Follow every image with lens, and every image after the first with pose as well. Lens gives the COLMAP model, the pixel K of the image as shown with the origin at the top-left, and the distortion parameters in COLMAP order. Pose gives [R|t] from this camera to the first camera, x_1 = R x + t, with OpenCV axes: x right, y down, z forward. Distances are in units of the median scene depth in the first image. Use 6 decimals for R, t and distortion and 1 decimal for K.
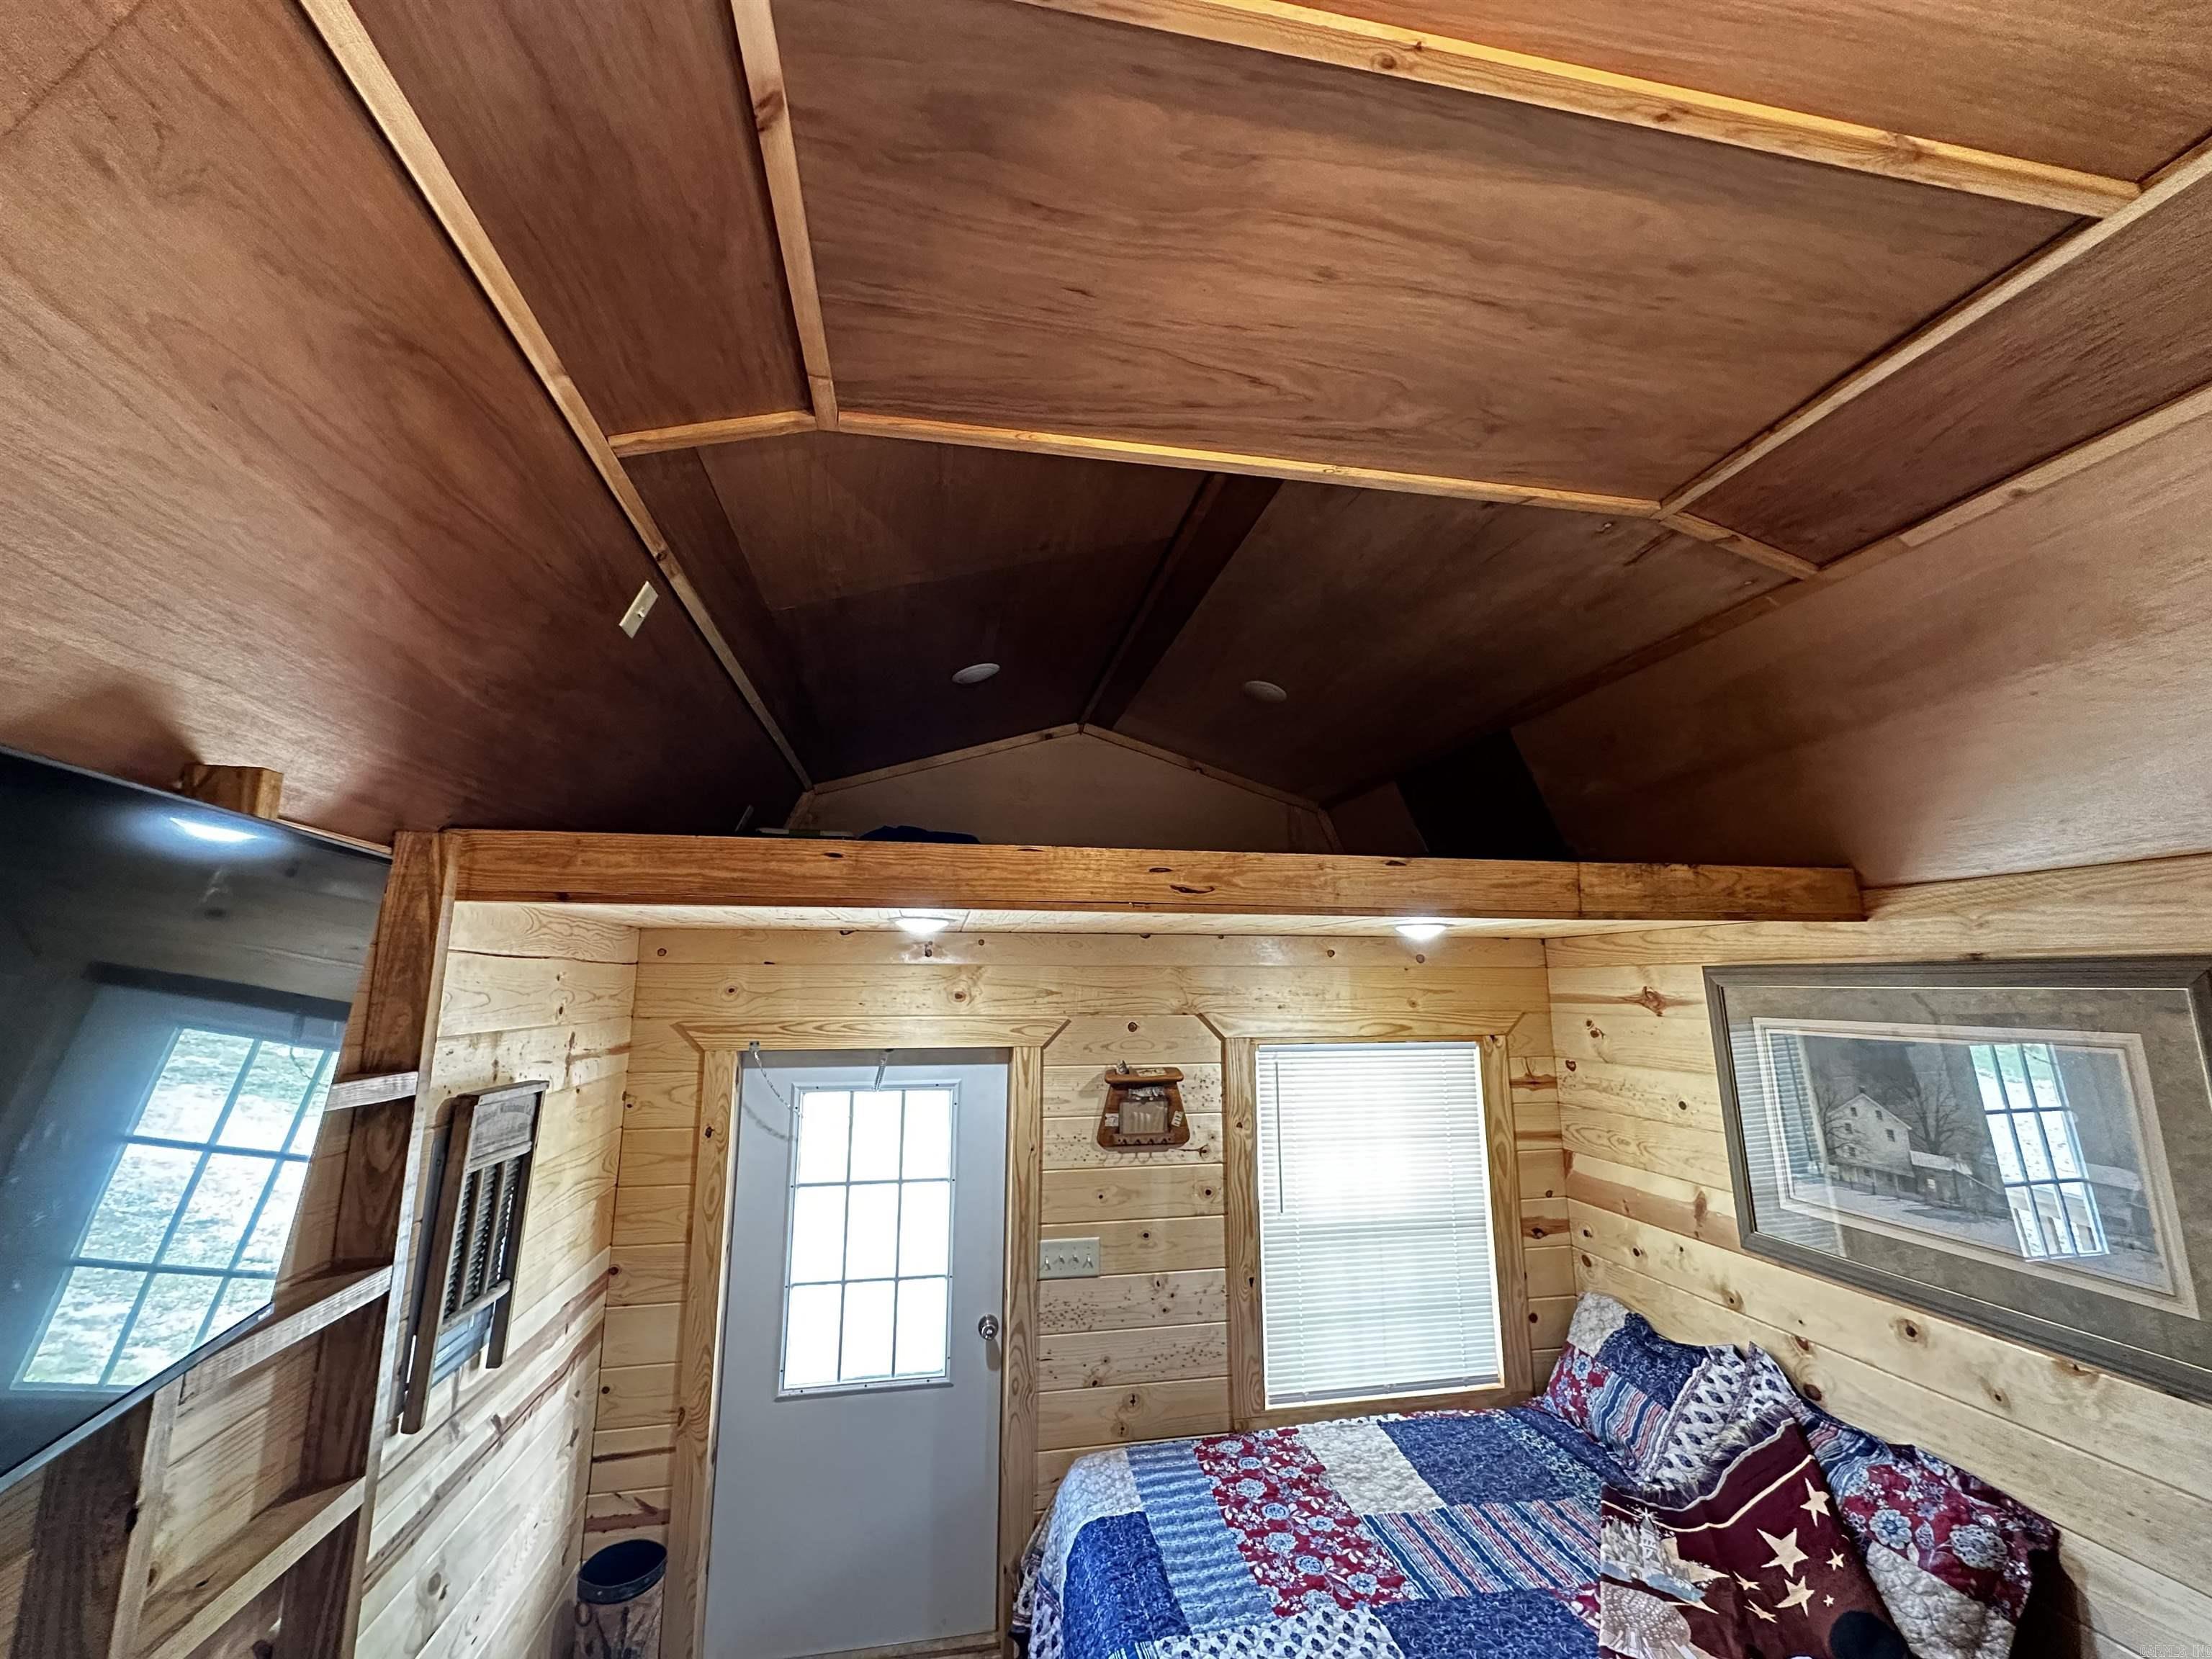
lens RADIAL K [[880.6, 0, 1106.8], [0, 880.6, 825.7], [0, 0, 1]] dist [-0.001361, 0.000250]
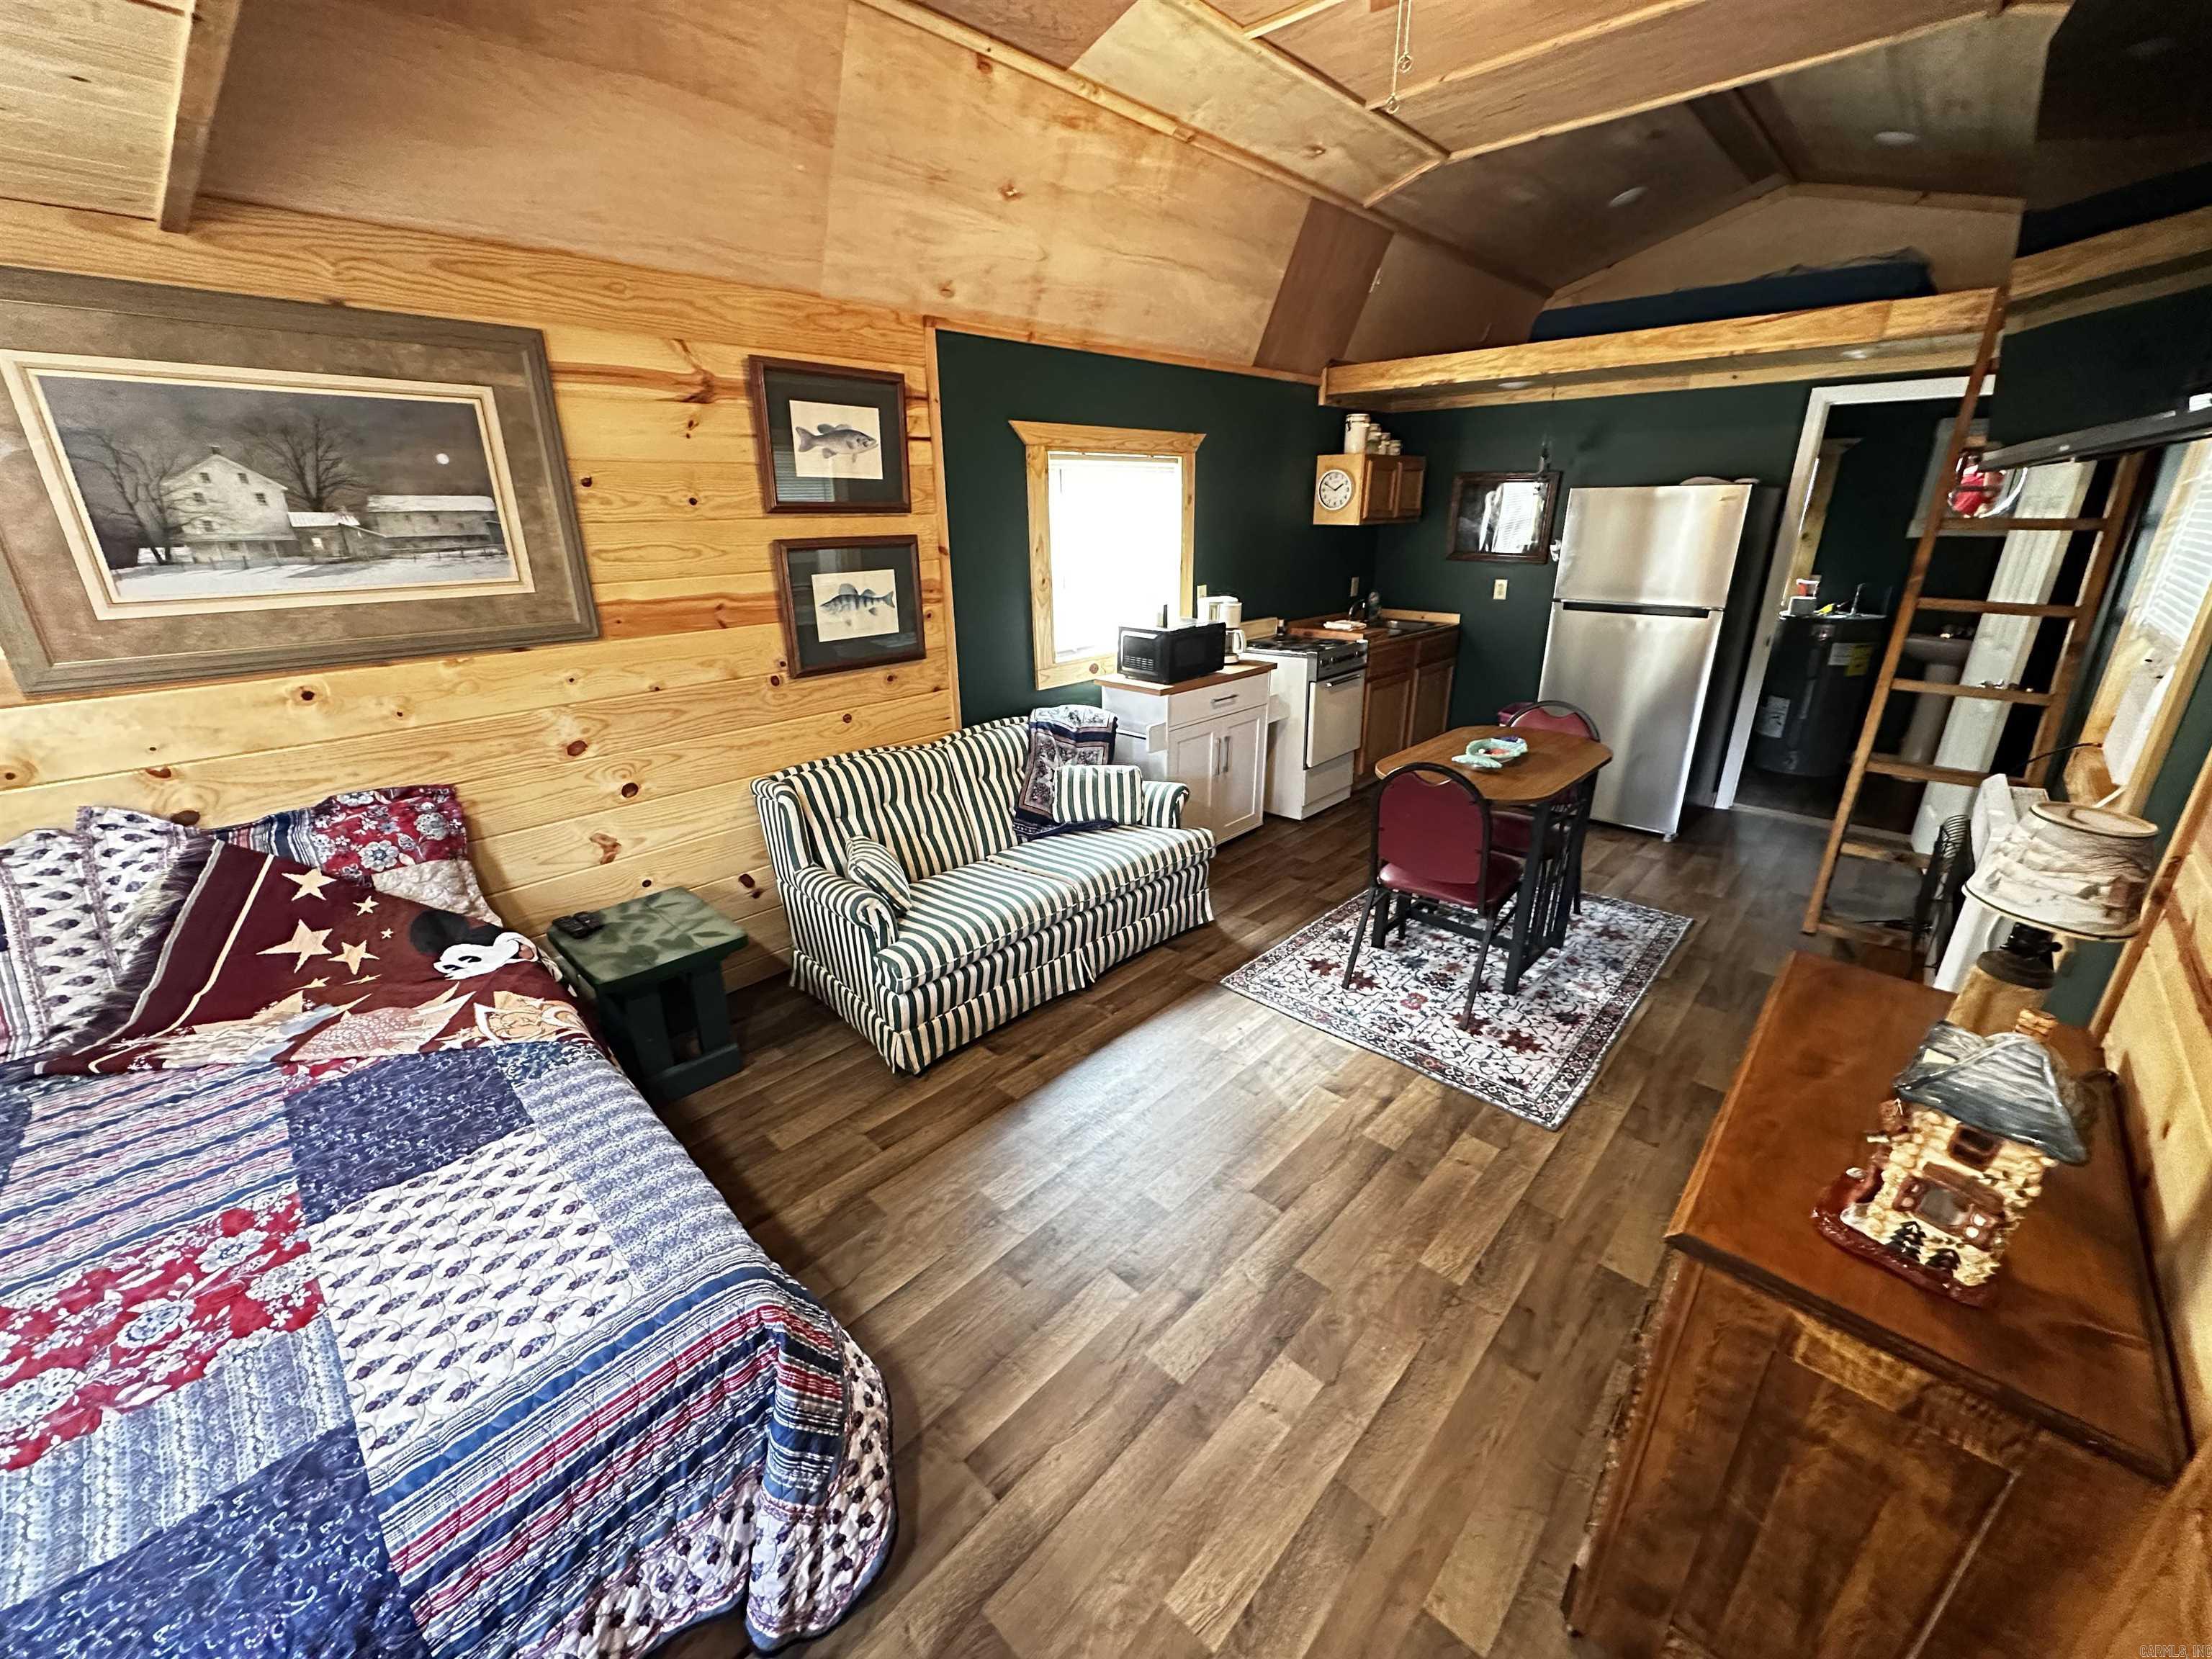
lens RADIAL K [[881.1, 0, 1106.6], [0, 881.1, 825.3], [0, 0, 1]] dist [-0.000965, 0.000117]
pose [[-0.585738, -0.272036, 0.763484, -0.379071], [-0.134819, 0.961569, 0.239183, 0.287599], [-0.799209, 0.037167, -0.599903, 0.722835]]
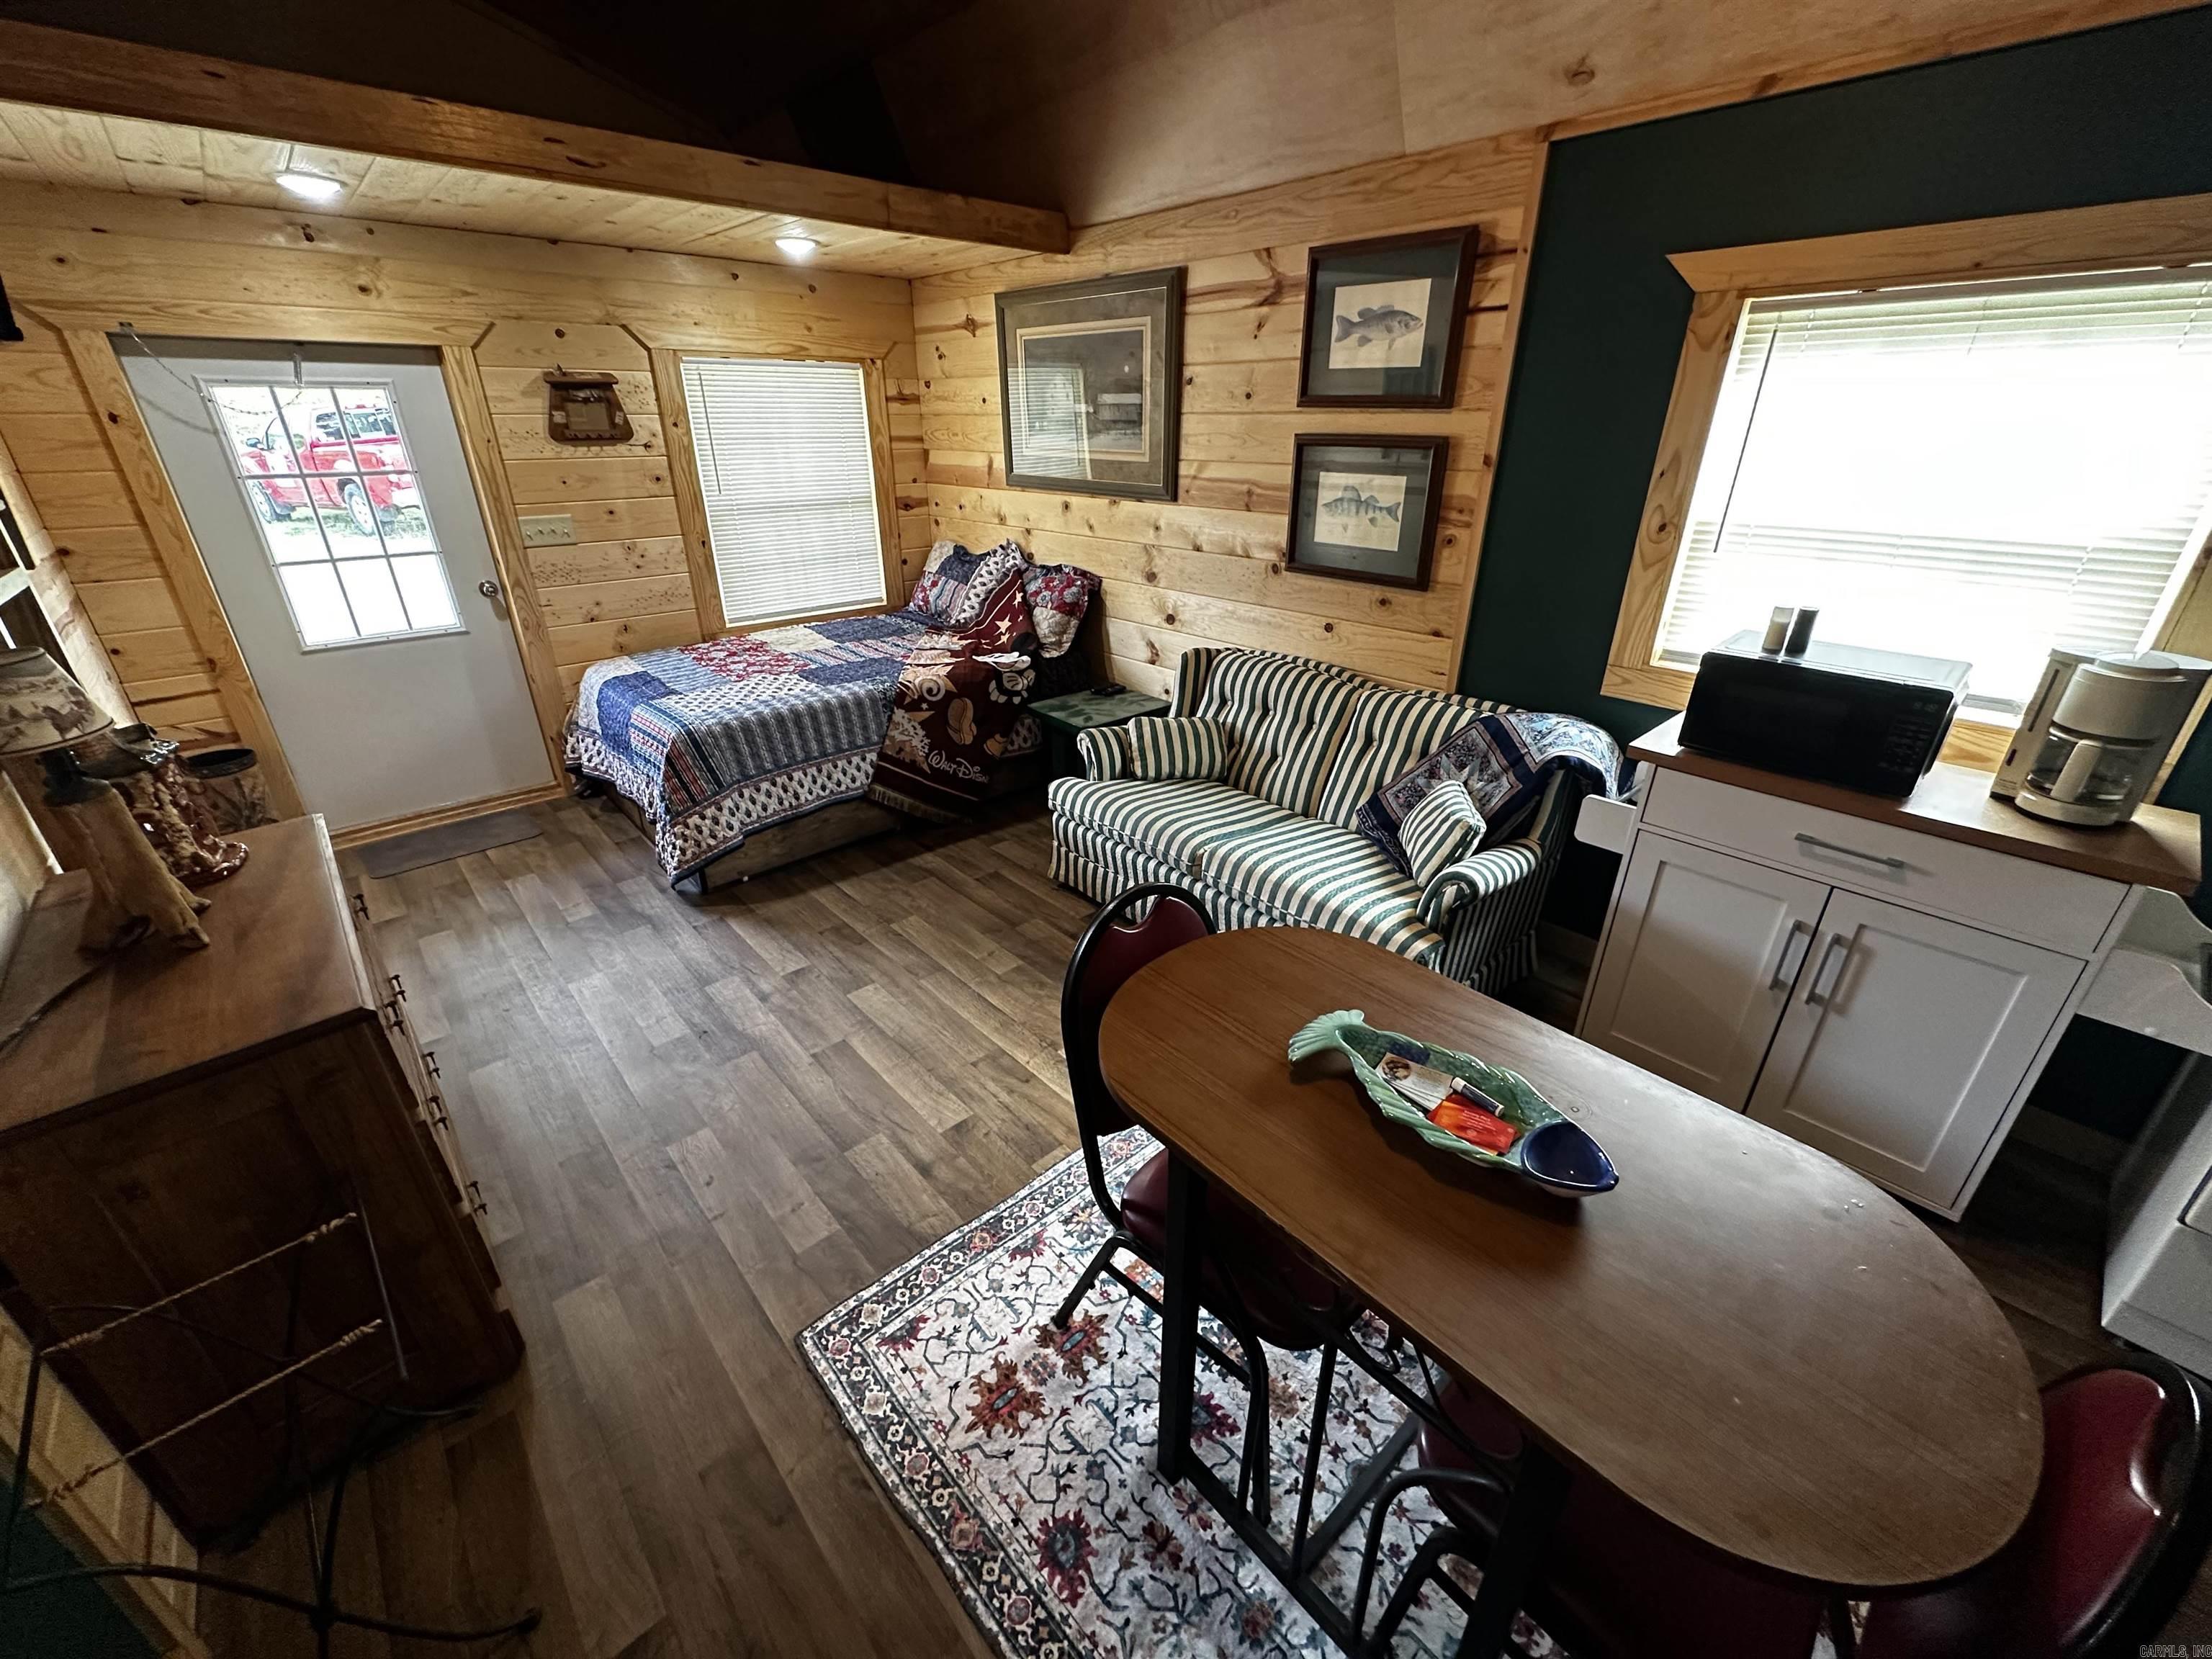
lens RADIAL K [[880.6, 0, 1106.8], [0, 880.6, 825.7], [0, 0, 1]] dist [-0.001361, 0.000250]
pose [[0.852498, -0.218606, 0.474824, -0.057885], [-0.095360, 0.828074, 0.552449, 0.068864], [-0.513958, -0.516241, 0.685085, -0.588525]]
